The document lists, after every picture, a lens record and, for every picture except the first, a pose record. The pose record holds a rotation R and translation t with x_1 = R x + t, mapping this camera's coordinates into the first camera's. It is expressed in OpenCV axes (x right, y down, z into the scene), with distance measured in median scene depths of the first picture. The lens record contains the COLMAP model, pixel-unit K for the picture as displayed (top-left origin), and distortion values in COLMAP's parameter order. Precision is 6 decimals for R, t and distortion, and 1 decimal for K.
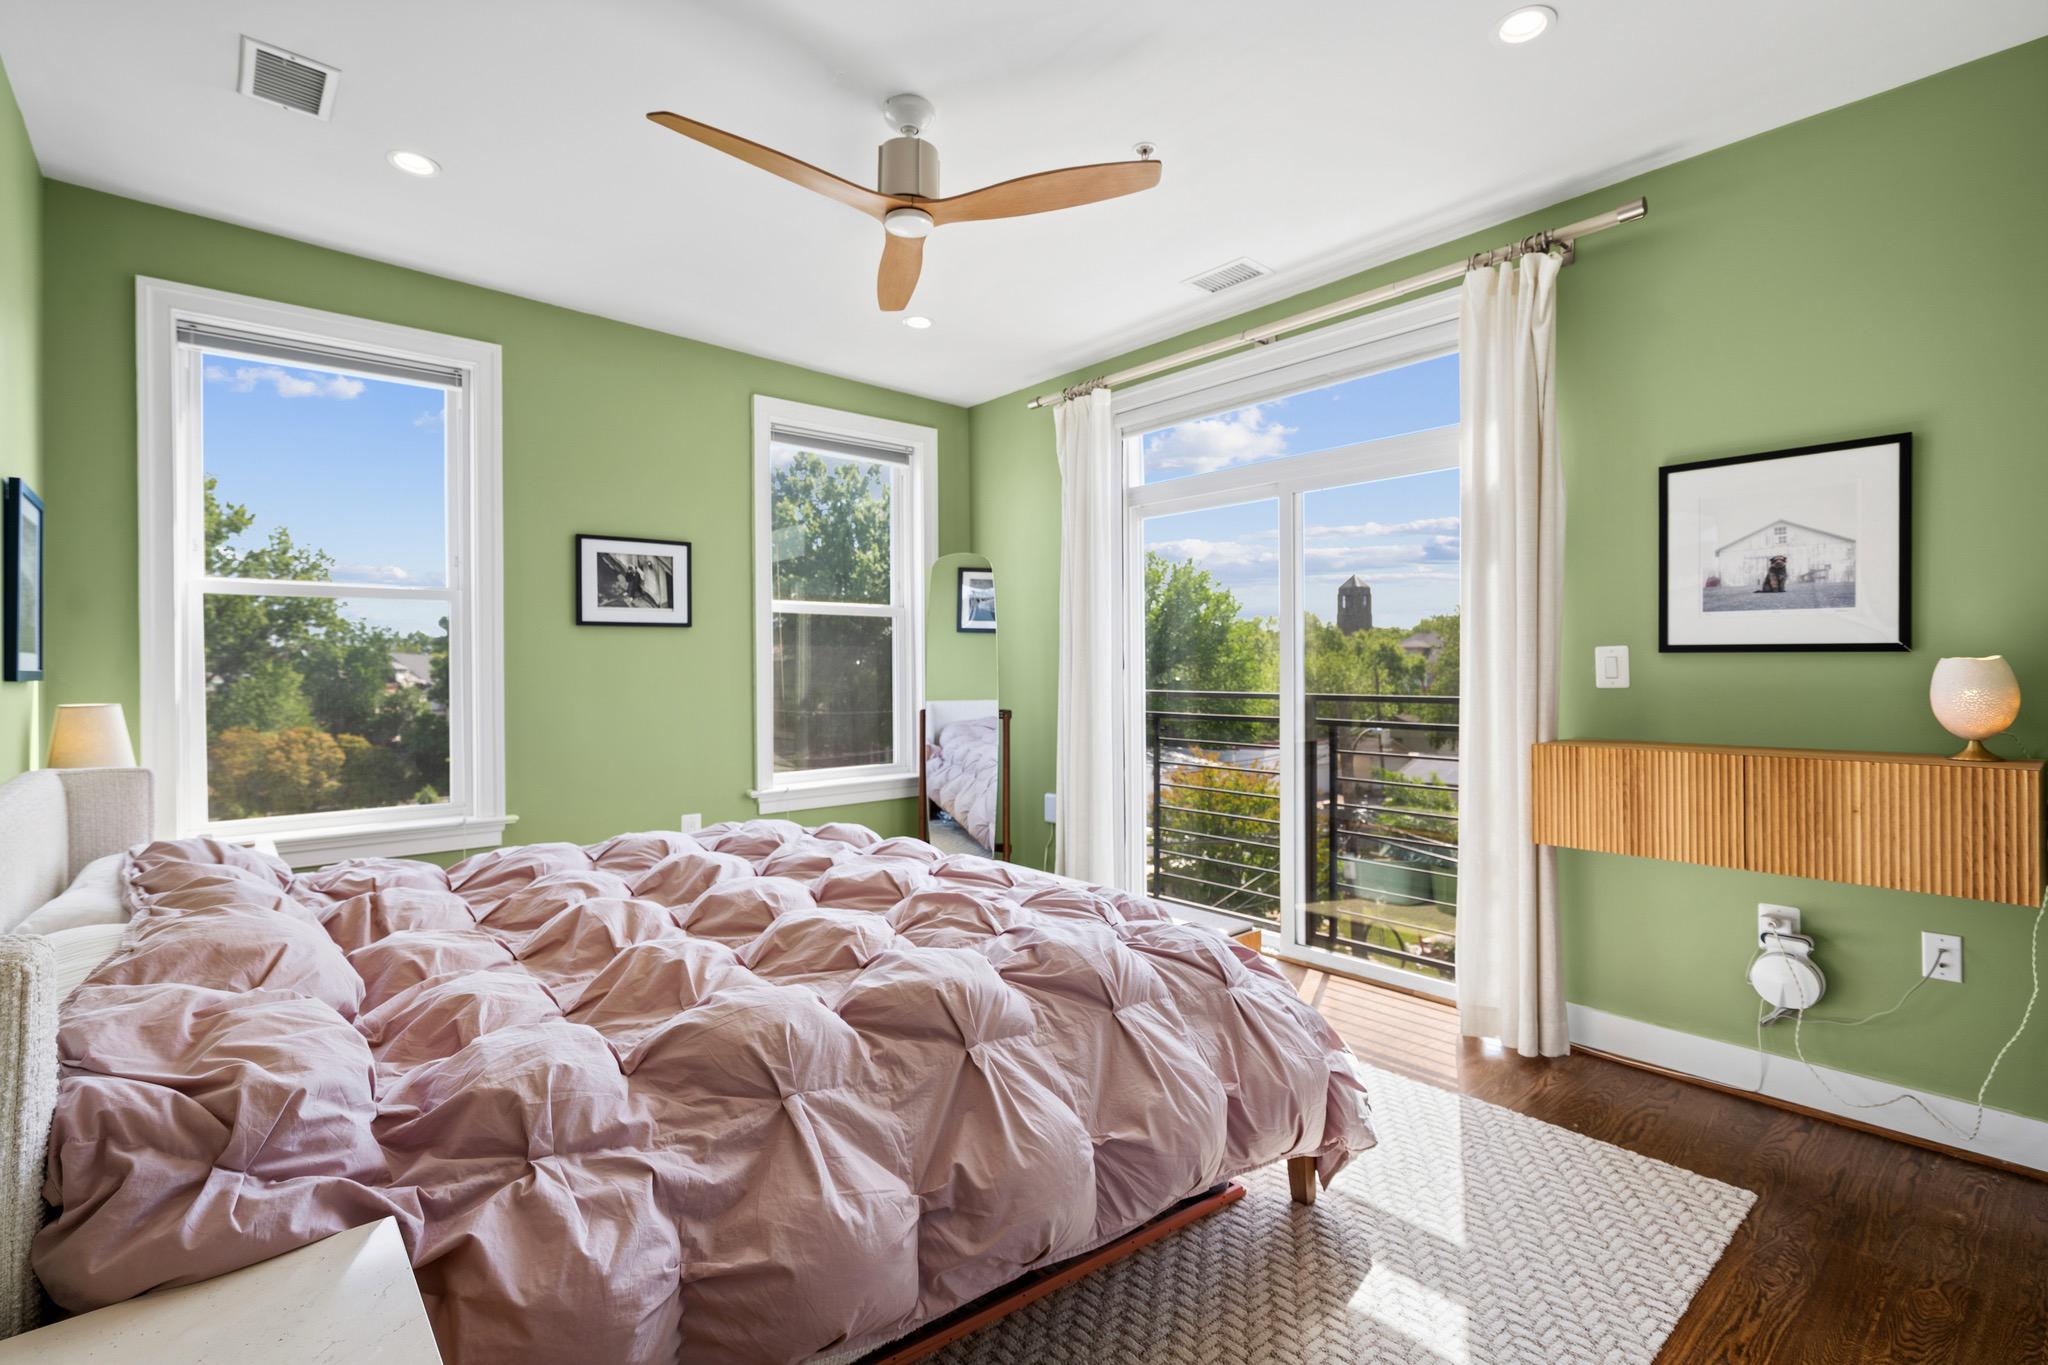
lens RADIAL K [[946.2, 0, 1031.6], [0, 946.2, 676.1], [0, 0, 1]] dist [0.001380, 0.000599]
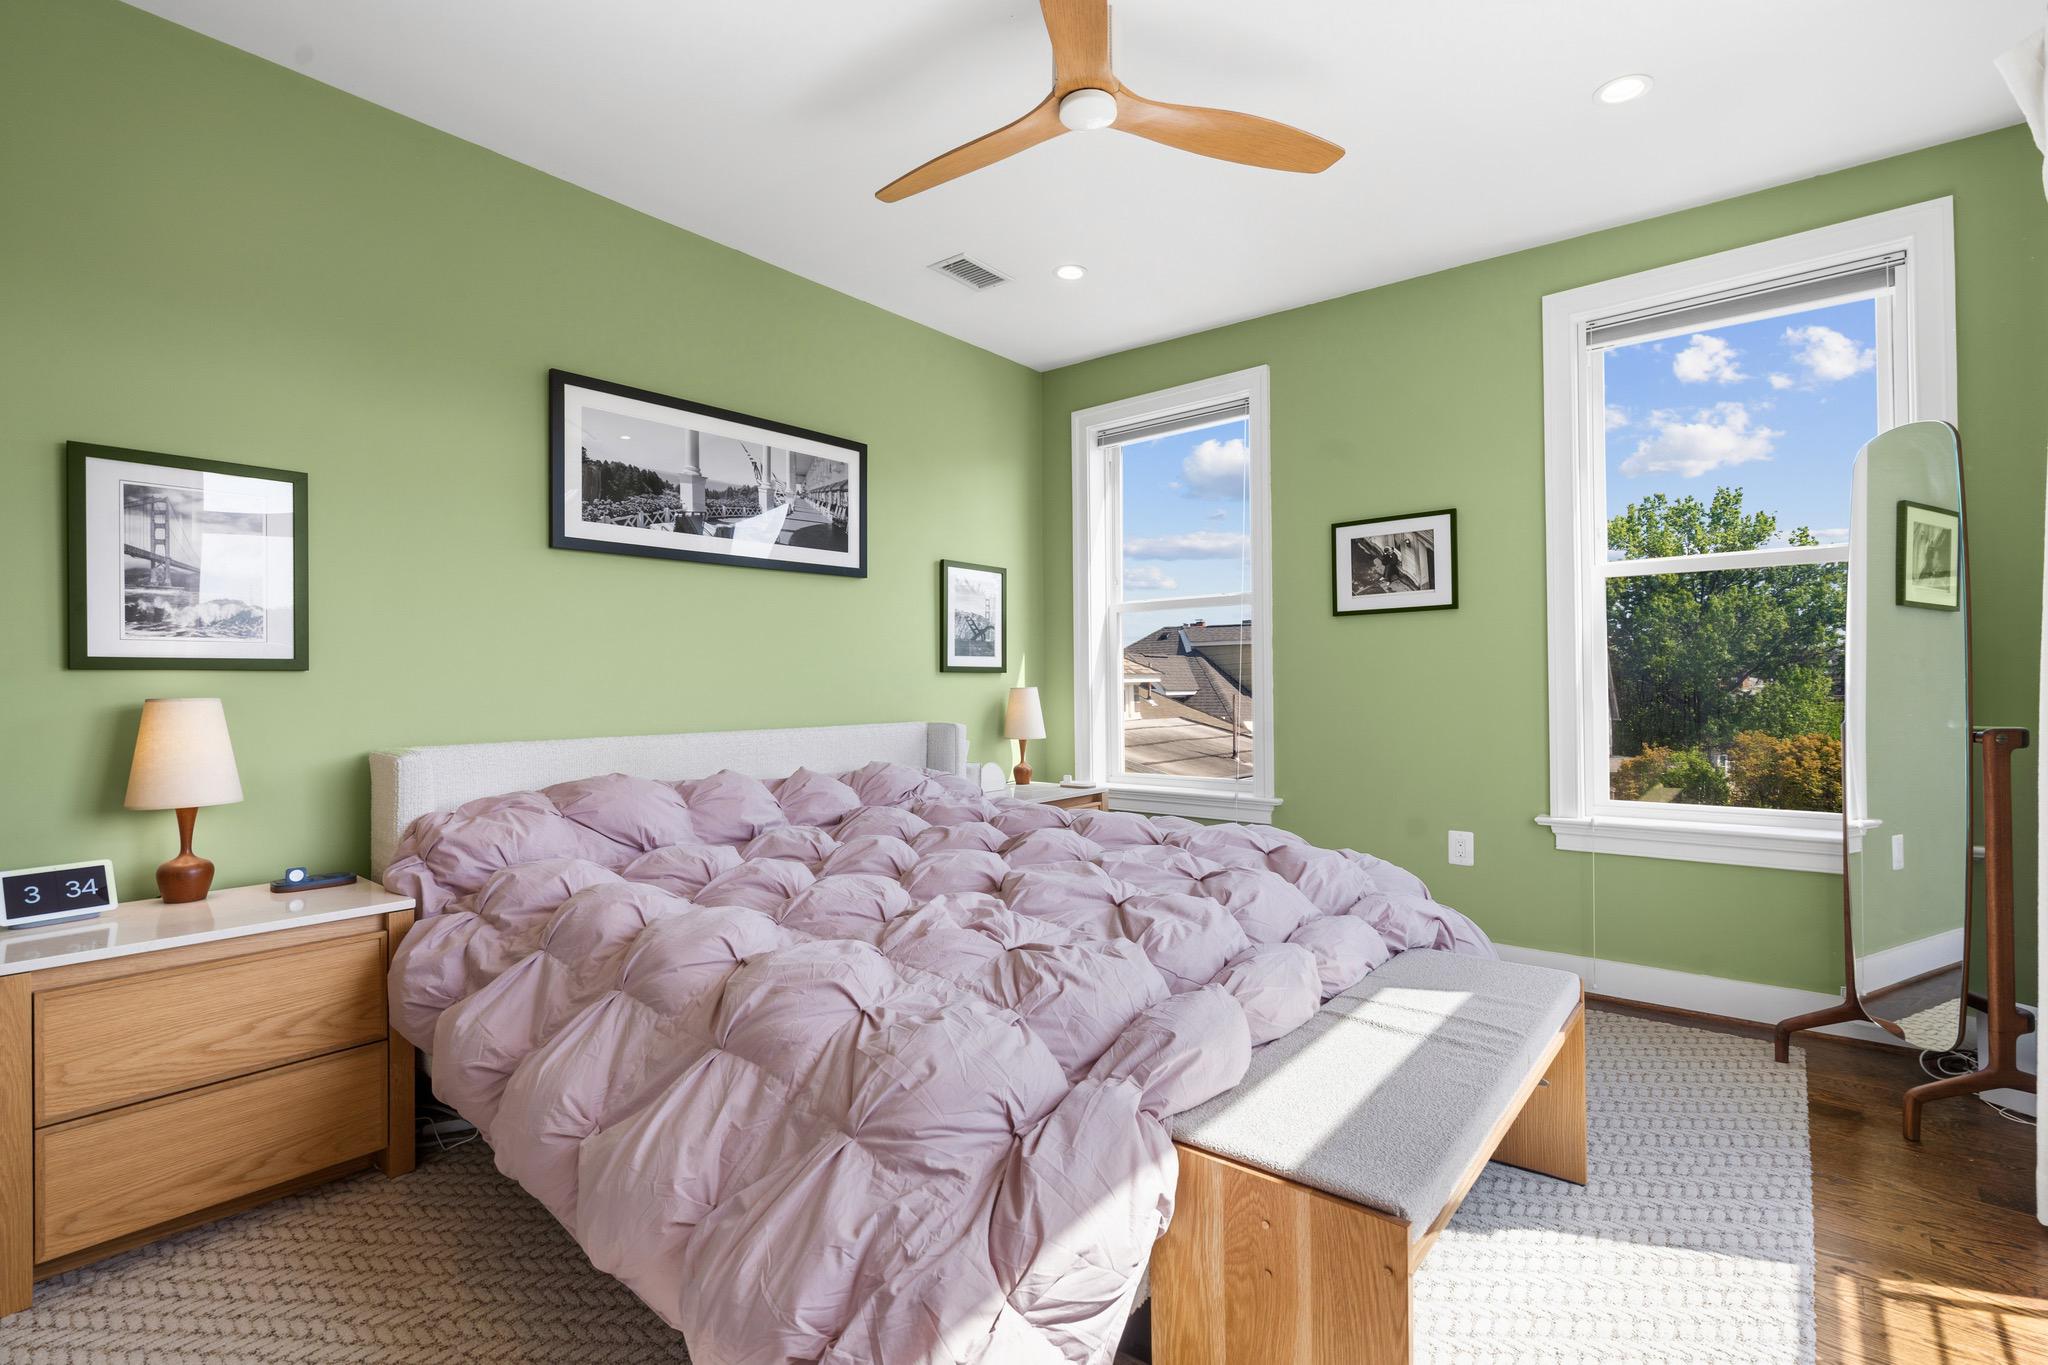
lens RADIAL K [[936.5, 0, 1032.2], [0, 936.5, 653.8], [0, 0, 1]] dist [0.009976, 0.000567]
pose [[0.166607, -0.026335, -0.985672, 0.423728], [-0.003441, 0.999622, -0.027289, 0.013165], [0.986017, 0.007938, 0.166453, 0.520321]]
